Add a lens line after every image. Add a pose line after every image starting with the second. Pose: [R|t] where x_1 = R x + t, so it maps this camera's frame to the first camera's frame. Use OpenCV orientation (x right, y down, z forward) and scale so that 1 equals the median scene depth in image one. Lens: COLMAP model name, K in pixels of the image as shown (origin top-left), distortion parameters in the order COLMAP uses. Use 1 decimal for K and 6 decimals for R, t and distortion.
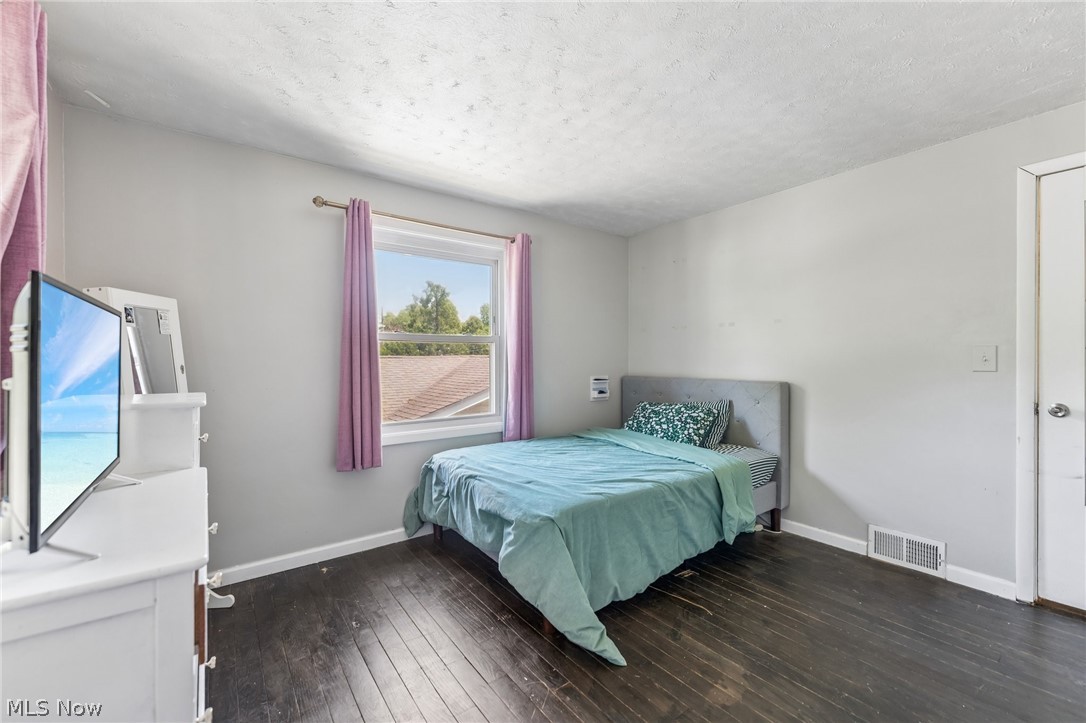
lens RADIAL K [[433.7, 0, 544.9], [0, 433.7, 361.5], [0, 0, 1]] dist [-0.003041, 0.000369]
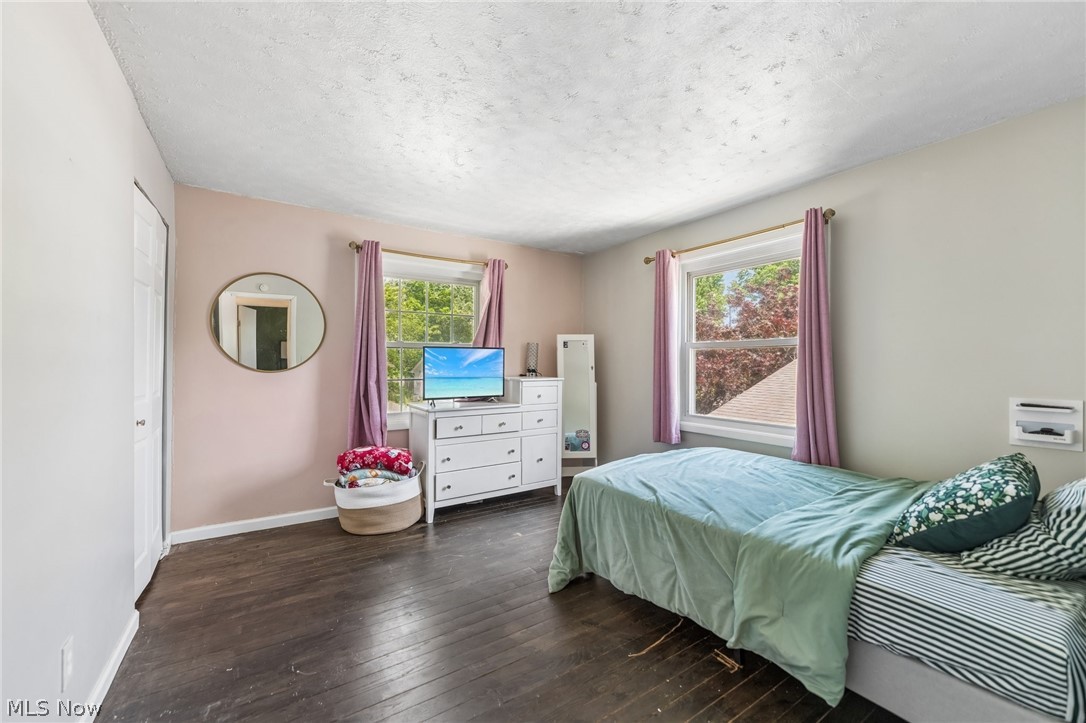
lens RADIAL K [[440.7, 0, 537.8], [0, 440.7, 363.9], [0, 0, 1]] dist [-0.001964, 0.000094]
pose [[-0.062624, 0.003268, -0.998032, 1.066560], [-0.008703, 0.999955, 0.003820, -0.006595], [0.997999, 0.008925, -0.062593, 0.719808]]
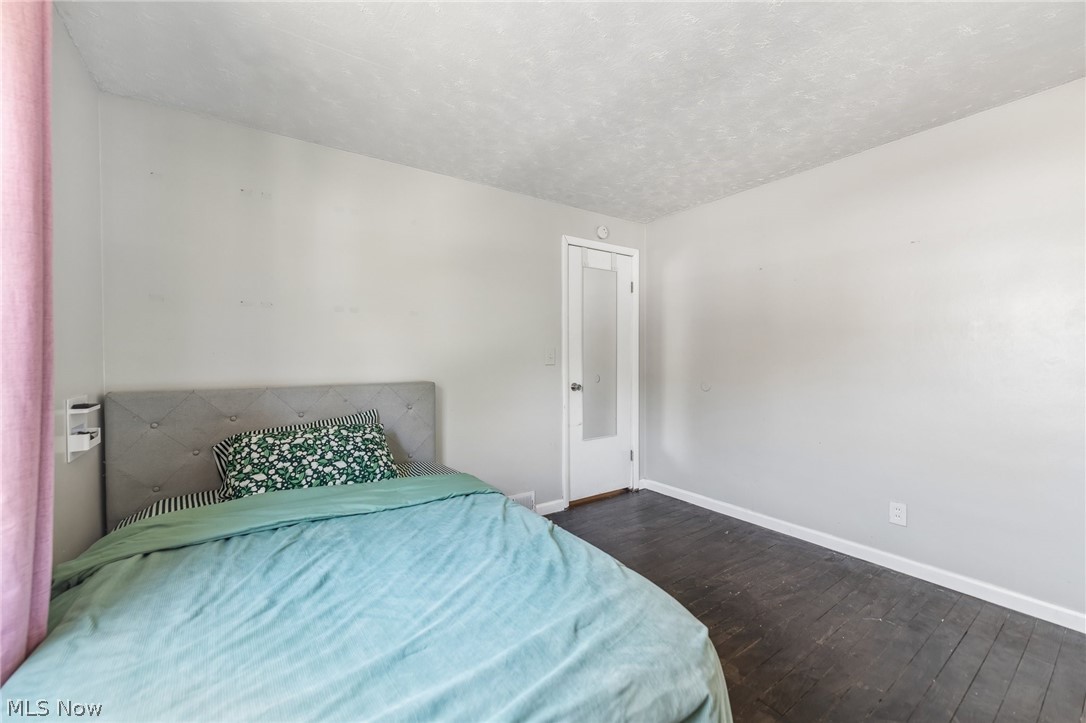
lens RADIAL K [[430.3, 0, 543.0], [0, 430.3, 361.5], [0, 0, 1]] dist [-0.000665, 0.000080]
pose [[0.046818, -0.007958, 0.998872, -0.410881], [0.006670, 0.999948, 0.007654, -0.000166], [-0.998881, 0.006304, 0.046868, 0.870903]]
